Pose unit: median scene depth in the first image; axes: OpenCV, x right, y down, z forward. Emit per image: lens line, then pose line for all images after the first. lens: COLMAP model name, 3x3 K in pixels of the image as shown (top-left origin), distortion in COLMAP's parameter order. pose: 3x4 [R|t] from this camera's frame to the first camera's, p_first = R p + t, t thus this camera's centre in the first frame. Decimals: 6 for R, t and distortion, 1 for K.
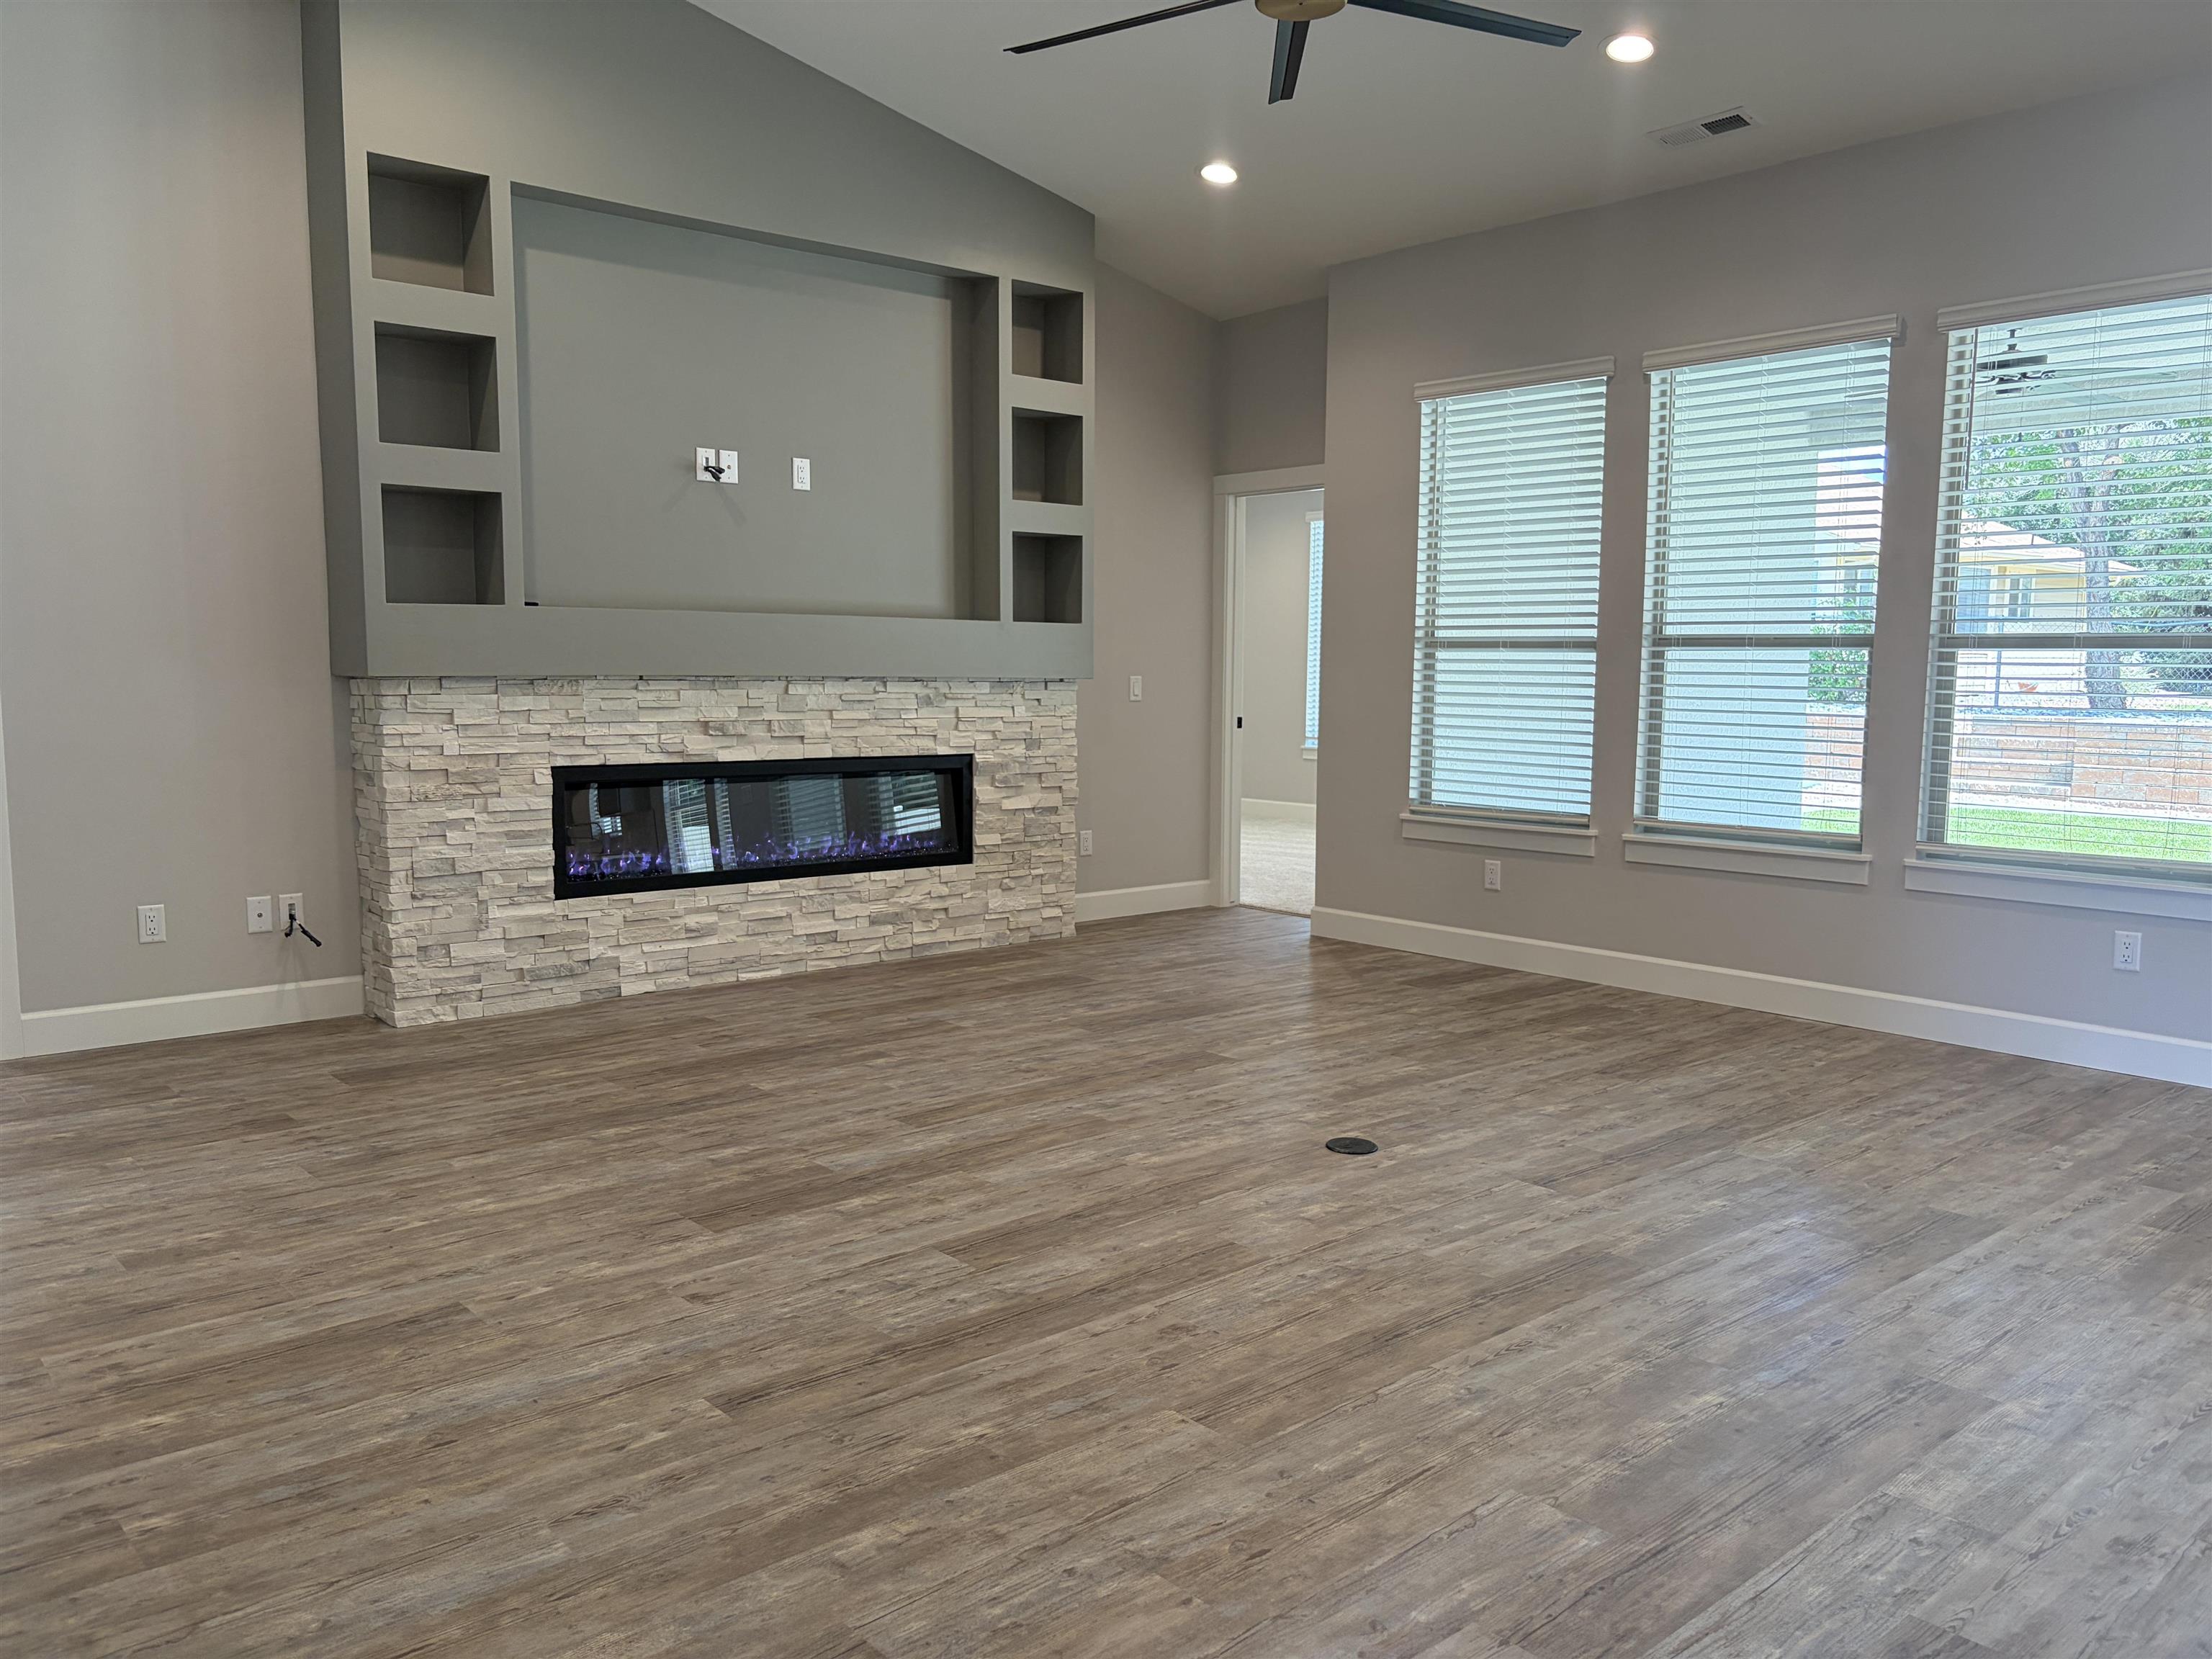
lens RADIAL K [[1690.7, 0, 1106.0], [0, 1690.7, 829.5], [0, 0, 1]] dist [0.082524, -0.085679]
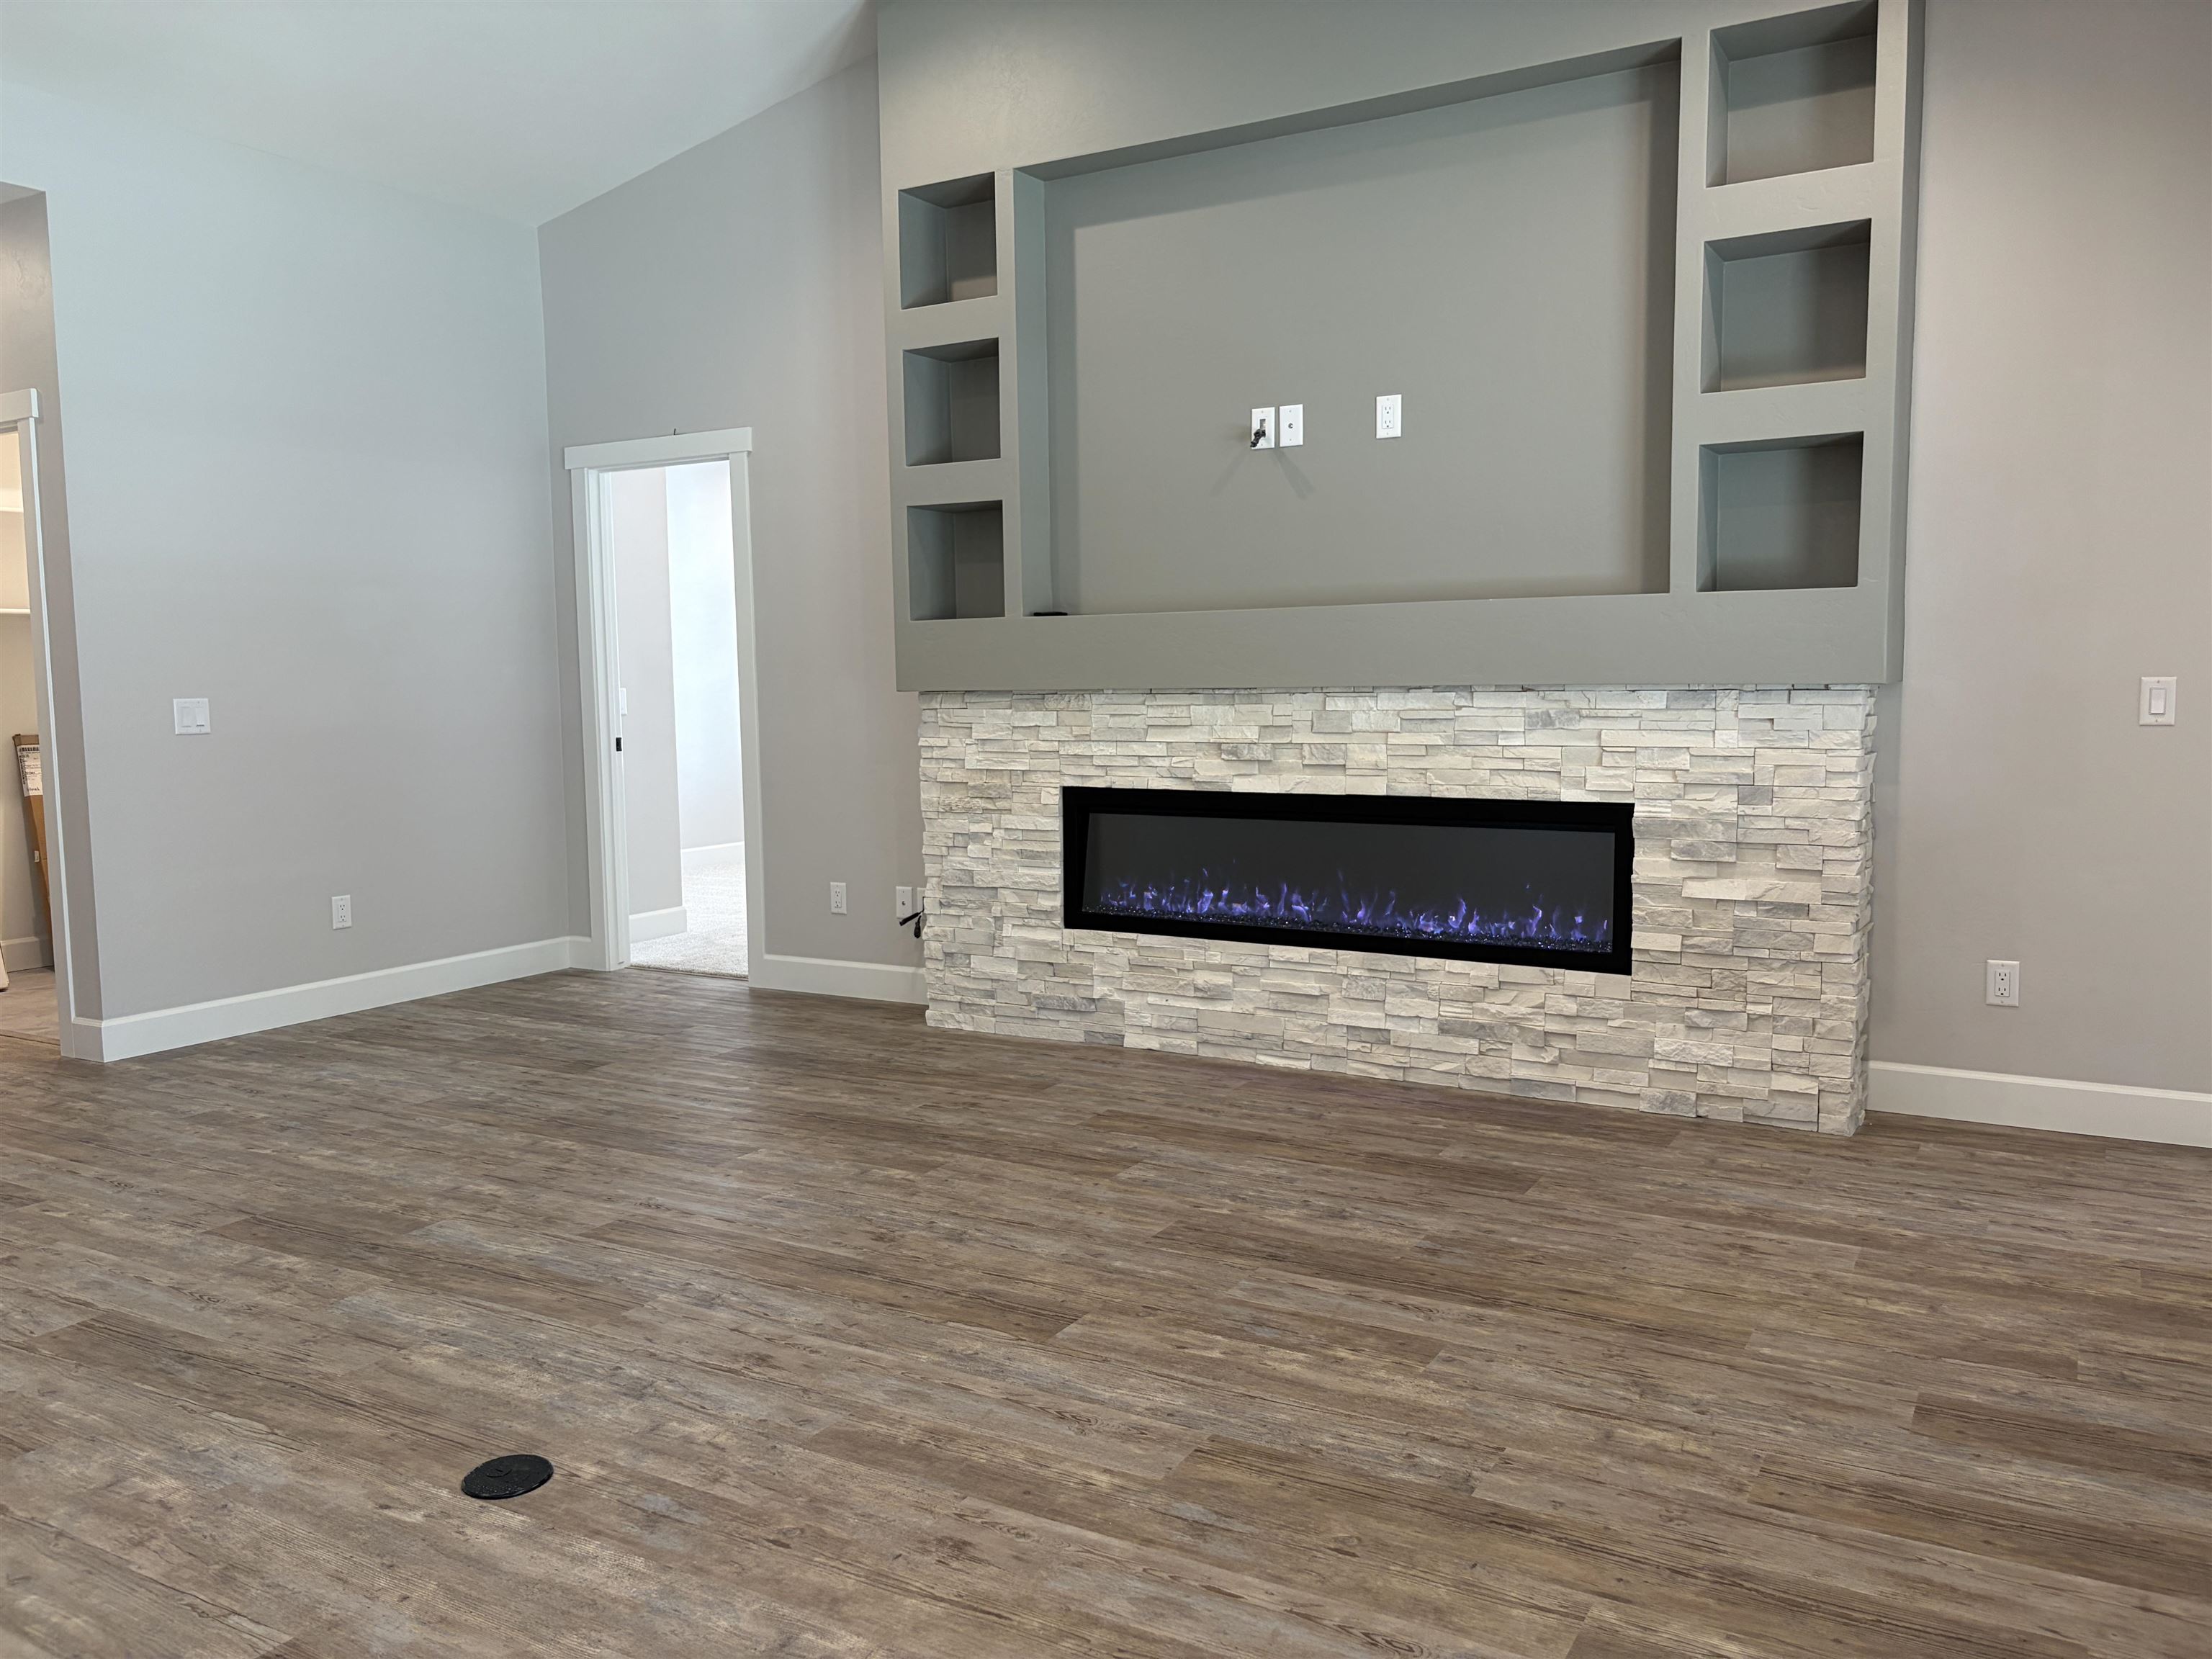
lens RADIAL K [[1690.7, 0, 1106.0], [0, 1690.7, 829.5], [0, 0, 1]] dist [0.082524, -0.085679]
pose [[0.294179, 0.079133, -0.952469, 0.570647], [-0.074211, 0.995449, 0.059783, -0.070654], [0.952865, 0.053096, 0.298713, 0.744941]]
